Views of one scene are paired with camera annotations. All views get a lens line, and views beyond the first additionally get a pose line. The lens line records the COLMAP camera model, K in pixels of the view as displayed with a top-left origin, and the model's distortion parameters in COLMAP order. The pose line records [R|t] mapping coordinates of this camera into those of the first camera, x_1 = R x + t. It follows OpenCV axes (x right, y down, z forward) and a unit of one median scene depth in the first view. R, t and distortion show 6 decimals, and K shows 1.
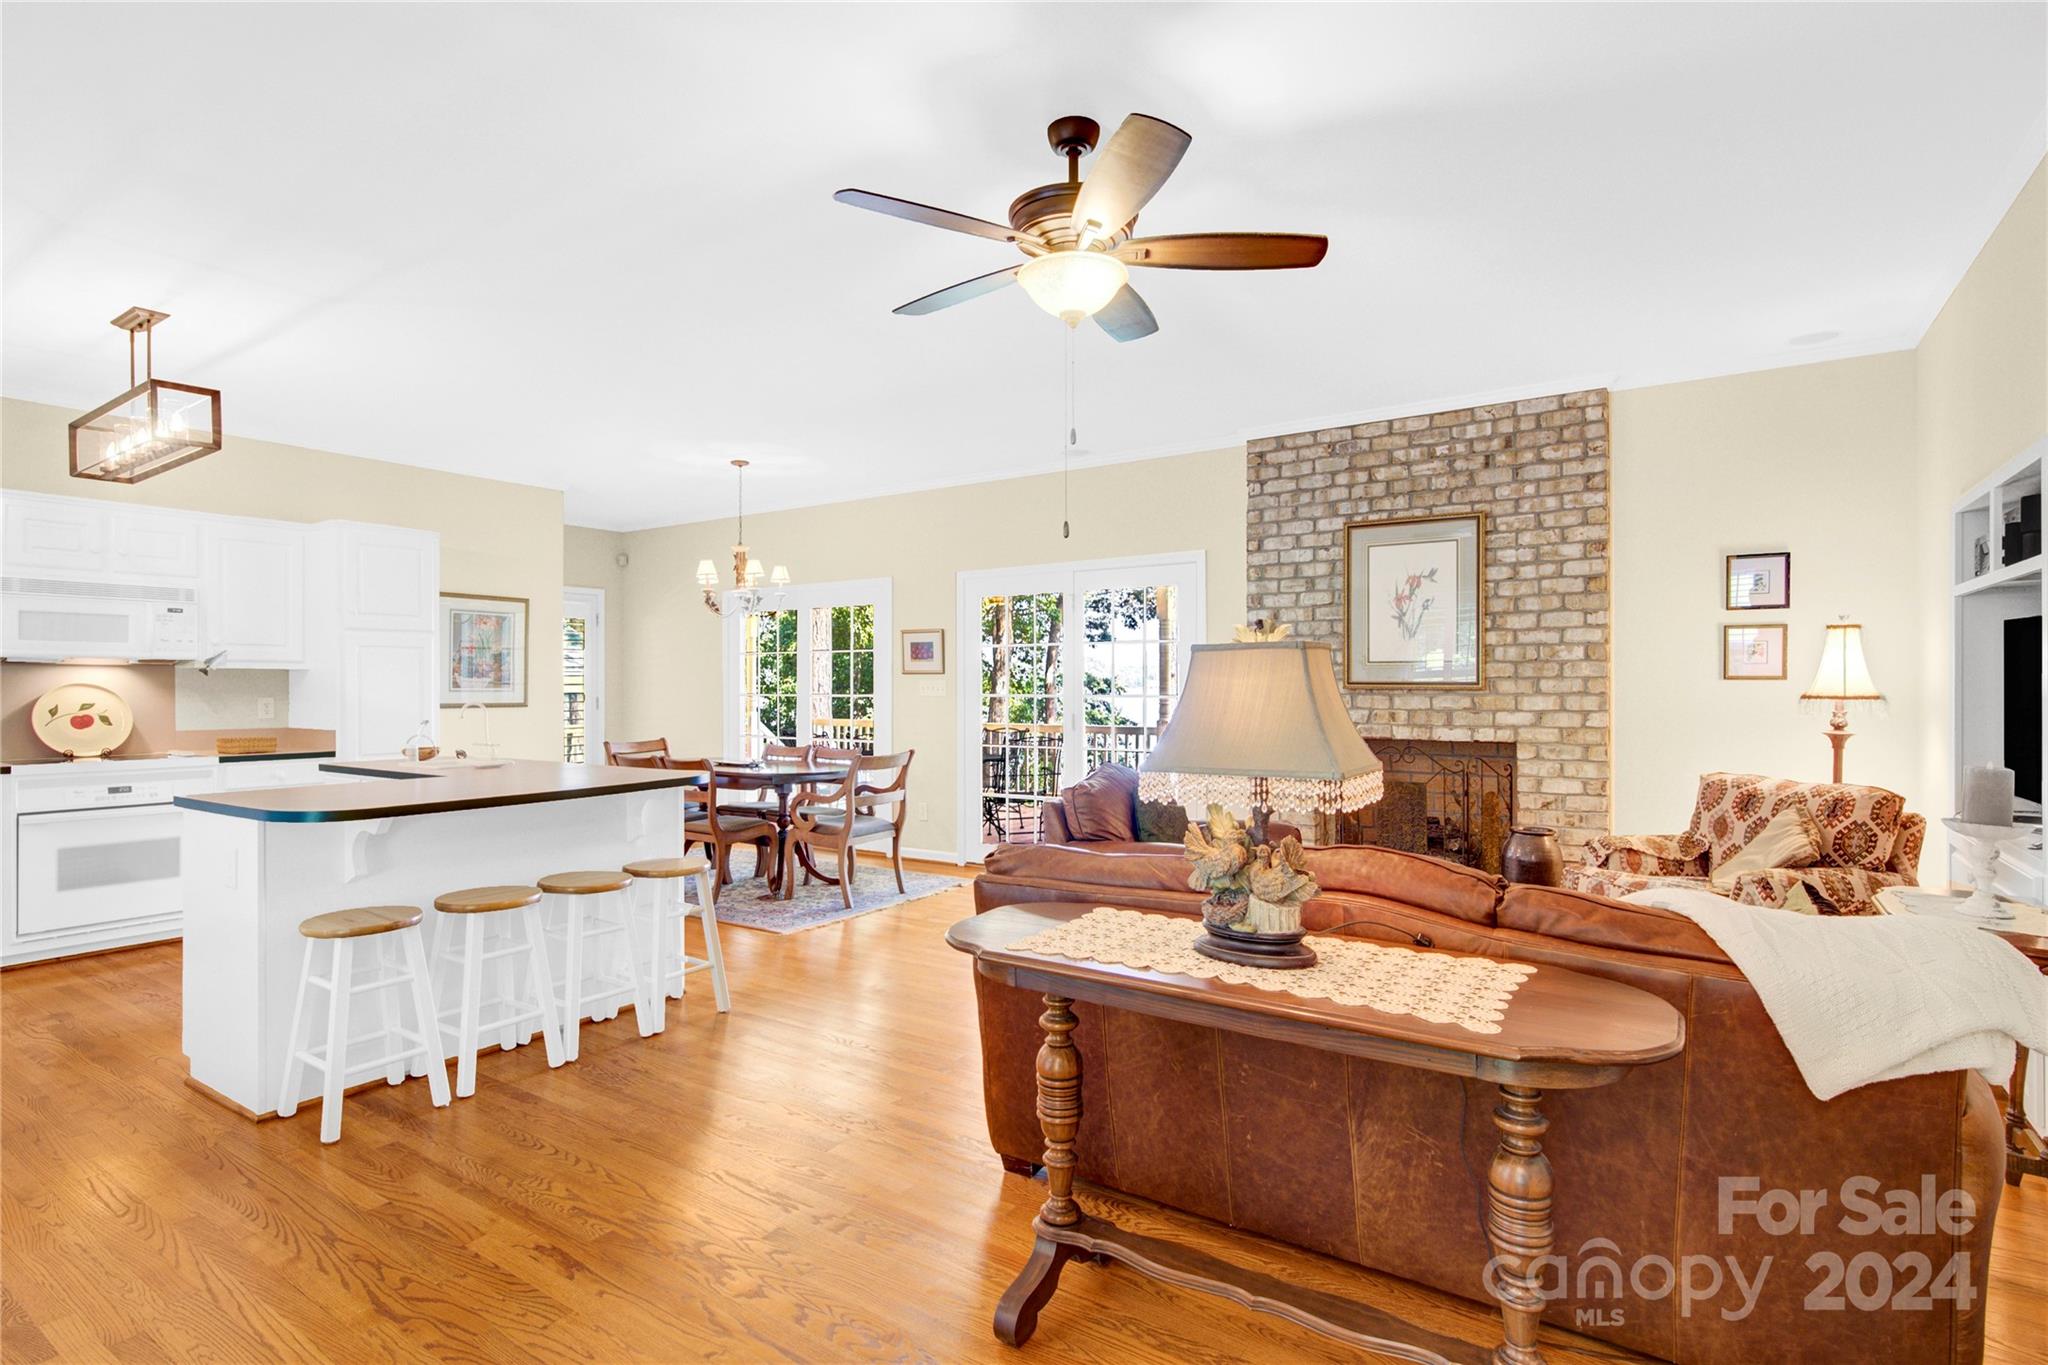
lens RADIAL K [[943.8, 0, 1021.0], [0, 943.8, 682.7], [0, 0, 1]] dist [0.000627, 0.000776]
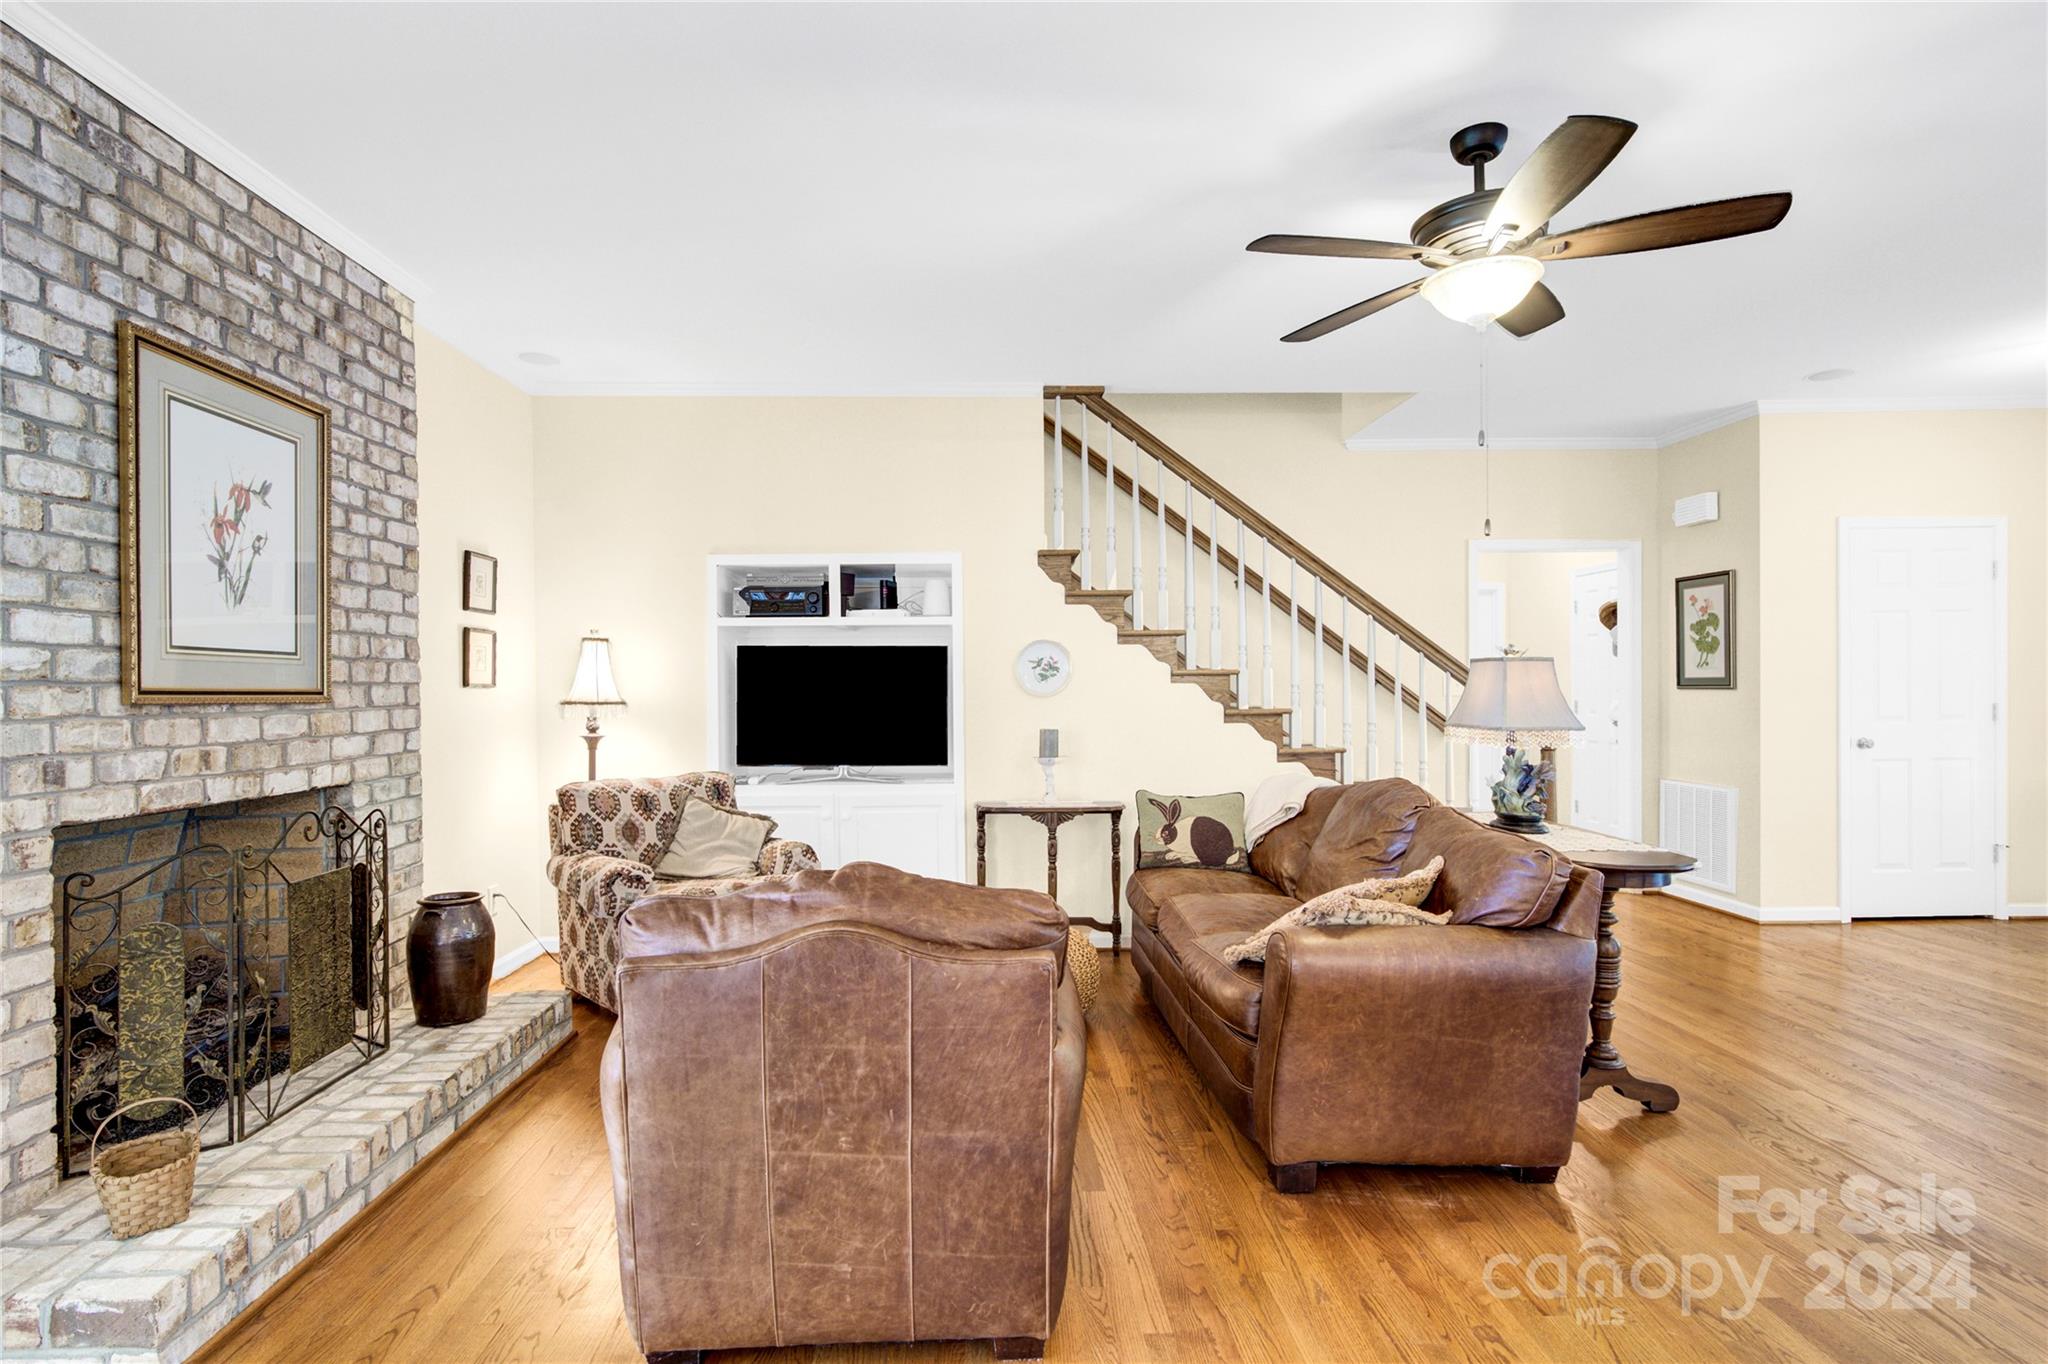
lens RADIAL K [[943.8, 0, 1014.7], [0, 943.8, 690.7], [0, 0, 1]] dist [0.000627, 0.000776]
pose [[-0.561710, 0.002844, 0.827329, -0.259125], [0.006294, 0.999980, 0.000836, 0.002149], [-0.827310, 0.005677, -0.561717, 0.957838]]
